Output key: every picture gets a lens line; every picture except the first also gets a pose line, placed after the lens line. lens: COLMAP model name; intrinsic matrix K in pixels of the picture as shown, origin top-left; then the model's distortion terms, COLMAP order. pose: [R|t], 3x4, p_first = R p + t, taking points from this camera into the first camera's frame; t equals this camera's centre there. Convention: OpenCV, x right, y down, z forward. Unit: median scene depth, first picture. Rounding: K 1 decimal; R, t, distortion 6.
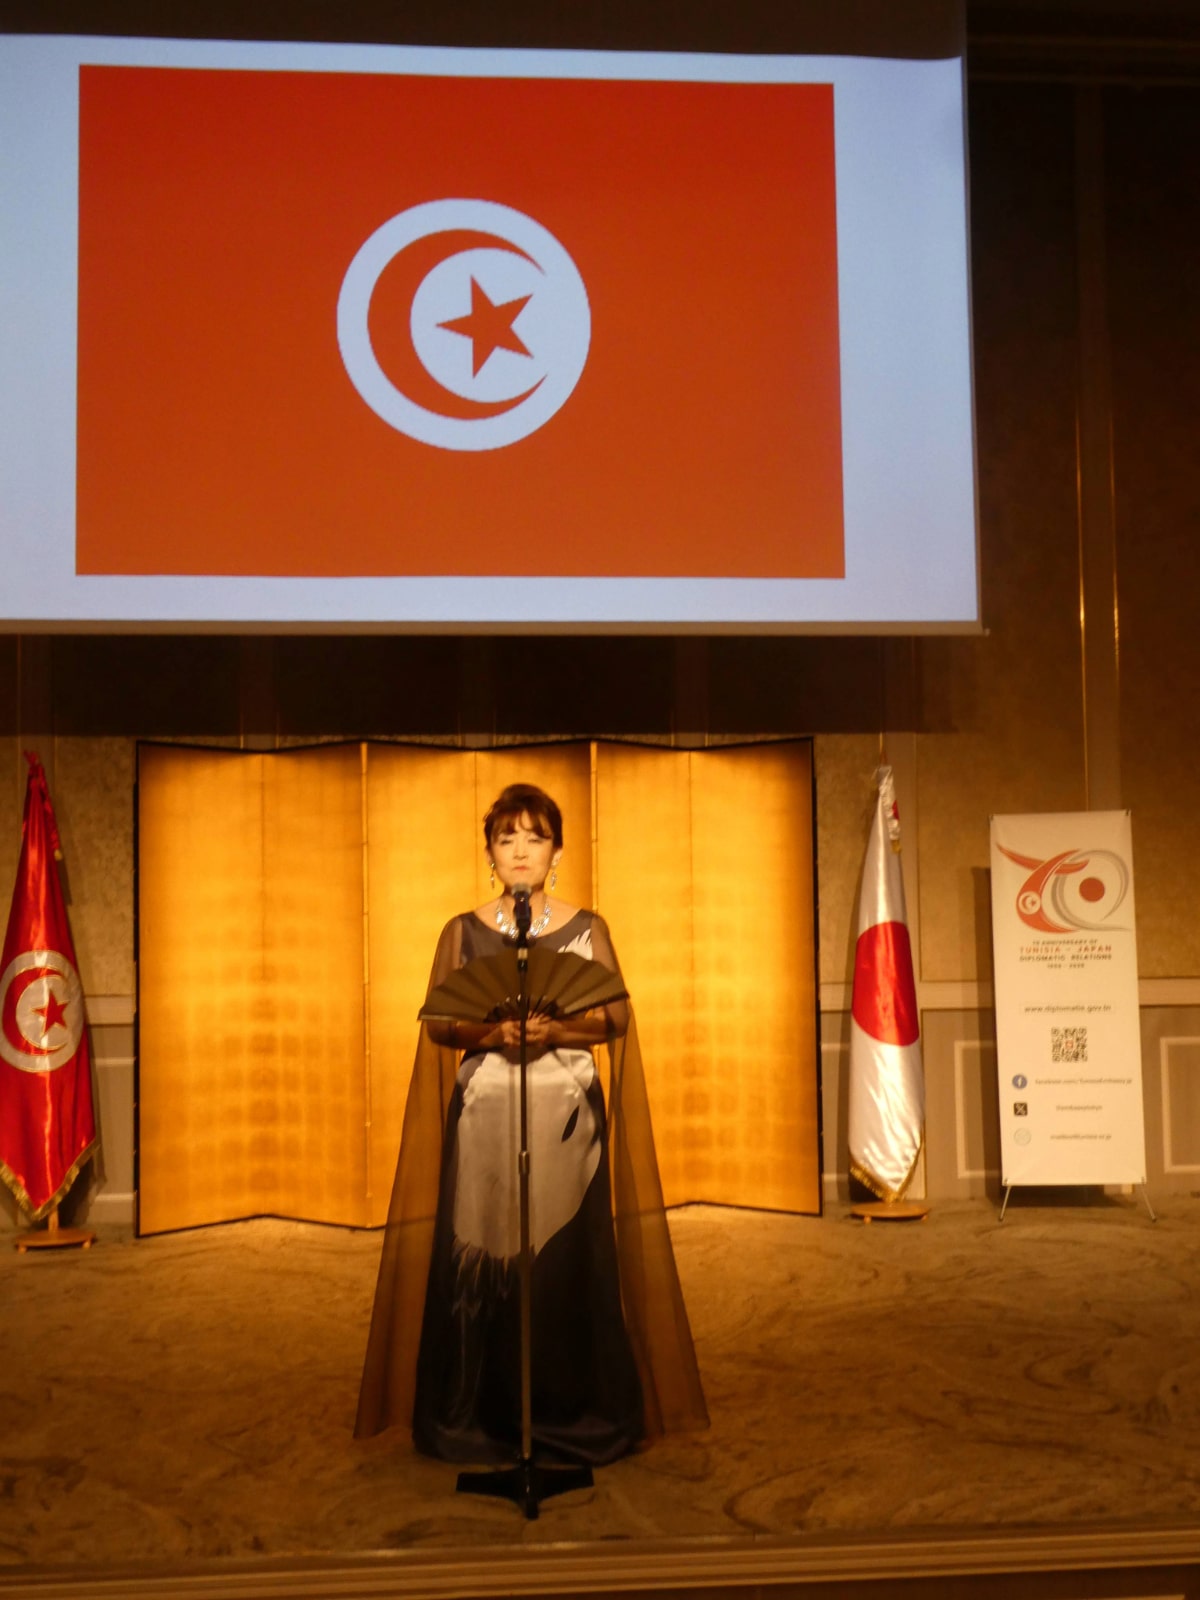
lens RADIAL K [[1924.9, 0, 600.0], [0, 1924.9, 800.0], [0, 0, 1]] dist [-0.098910, 0.052235]
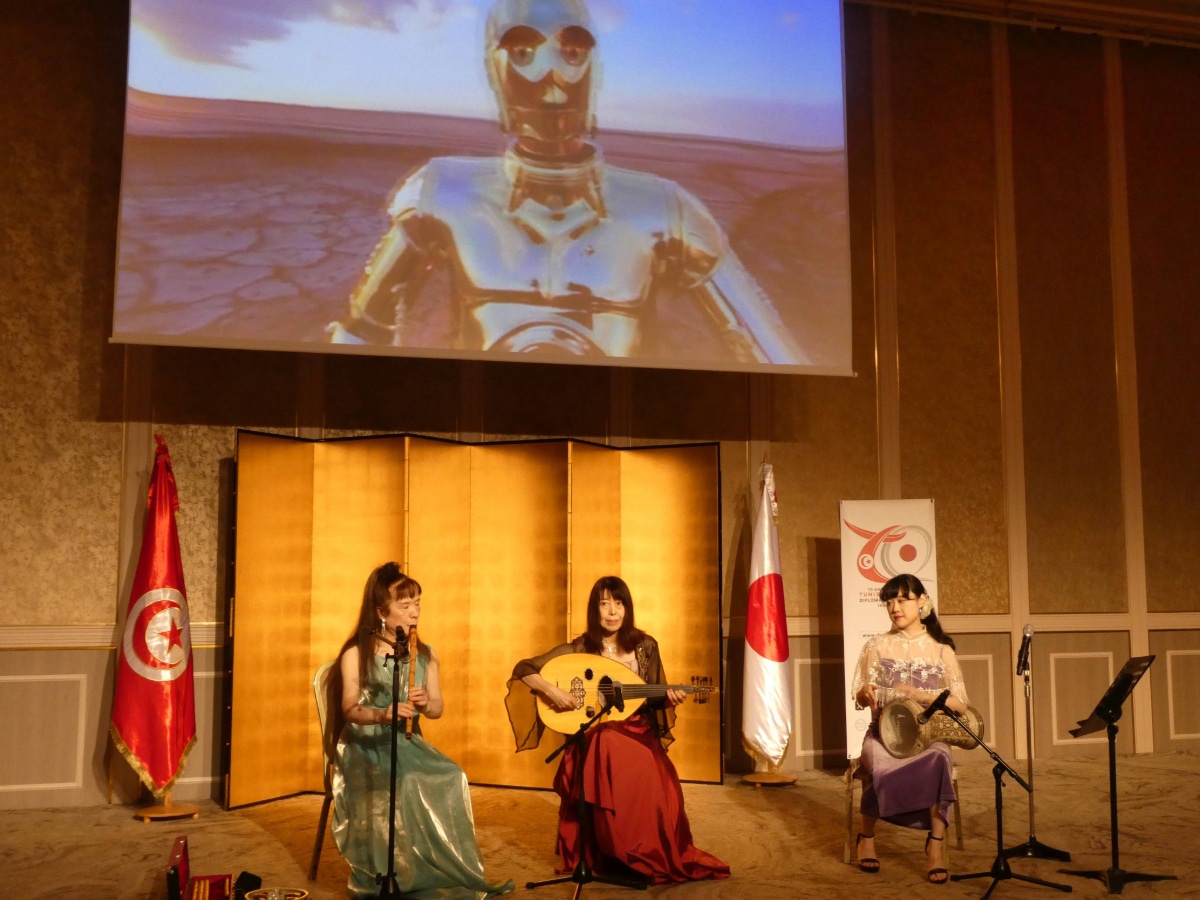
lens RADIAL K [[1443.6, 0, 601.9], [0, 1443.6, 378.1], [0, 0, 1]] dist [-0.098910, 0.052235]
pose [[0.976395, 0.039993, 0.212259, -0.206994], [-0.024650, 0.996921, -0.074443, 0.001141], [-0.214582, 0.067453, 0.974374, -0.024273]]
